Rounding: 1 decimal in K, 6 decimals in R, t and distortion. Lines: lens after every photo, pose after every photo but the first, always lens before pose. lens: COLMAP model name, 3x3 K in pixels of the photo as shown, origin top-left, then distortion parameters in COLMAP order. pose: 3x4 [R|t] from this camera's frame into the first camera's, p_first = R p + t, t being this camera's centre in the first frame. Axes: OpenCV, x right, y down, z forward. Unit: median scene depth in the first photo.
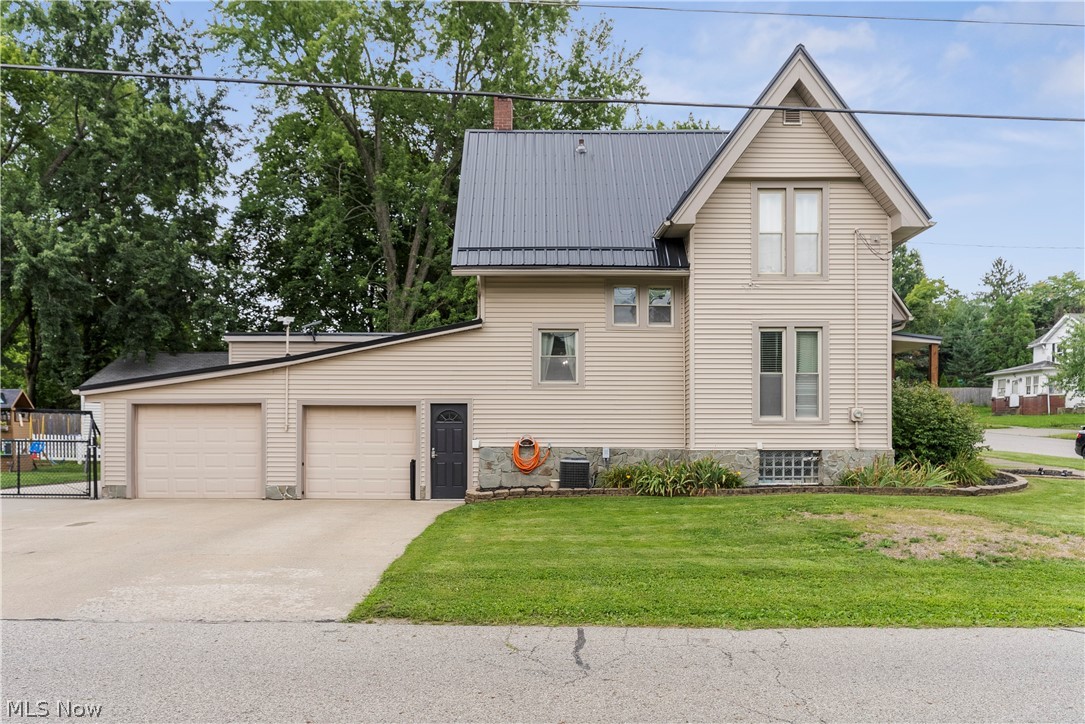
lens RADIAL K [[804.1, 0, 542.6], [0, 804.1, 450.3], [0, 0, 1]] dist [0.004467, 0.000872]
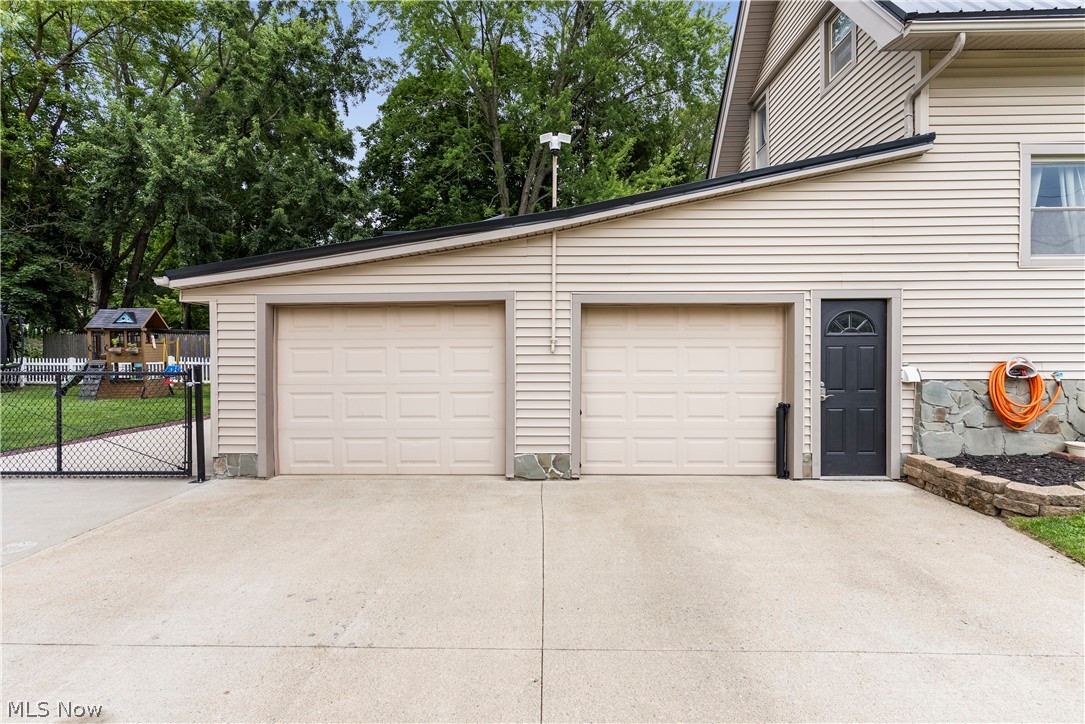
lens RADIAL K [[524.5, 0, 539.4], [0, 524.5, 365.1], [0, 0, 1]] dist [0.001747, 0.000056]
pose [[0.999949, -0.006492, -0.007692, -0.324053], [0.006527, 0.999968, 0.004525, -0.016892], [0.007662, -0.004574, 0.999960, 0.648960]]
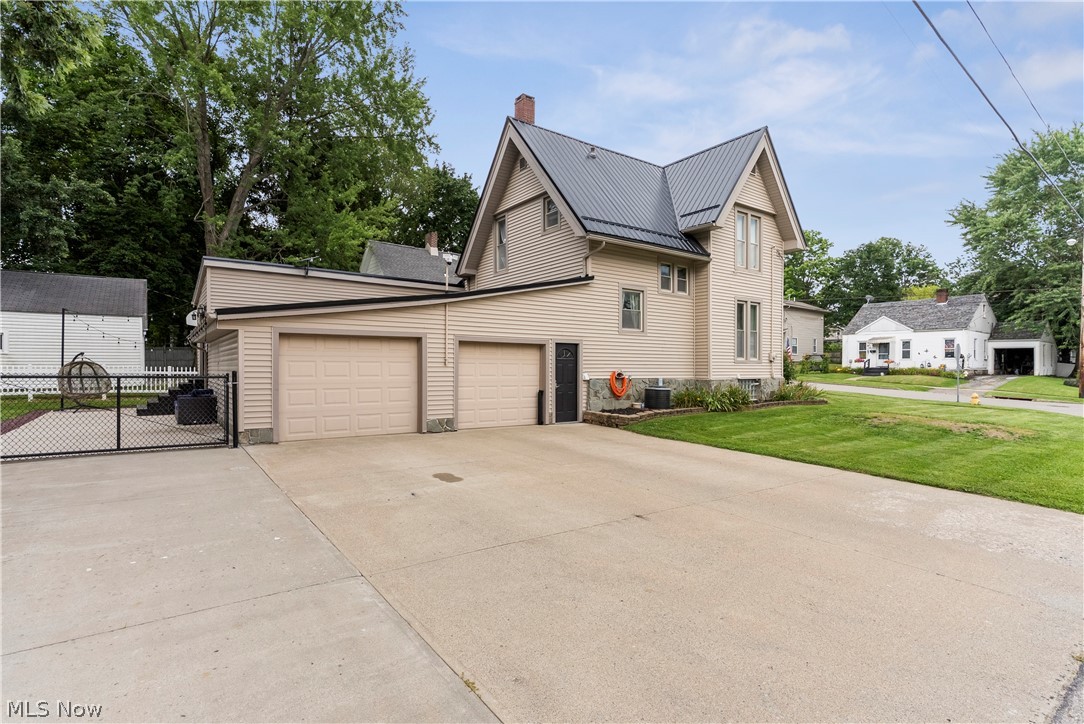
lens RADIAL K [[543.1, 0, 542.1], [0, 543.1, 374.5], [0, 0, 1]] dist [-0.001151, -0.000125]
pose [[0.802492, -0.005820, 0.596635, -0.633996], [0.004908, 0.999983, 0.003154, -0.013816], [-0.596643, 0.000397, 0.802507, 0.366862]]
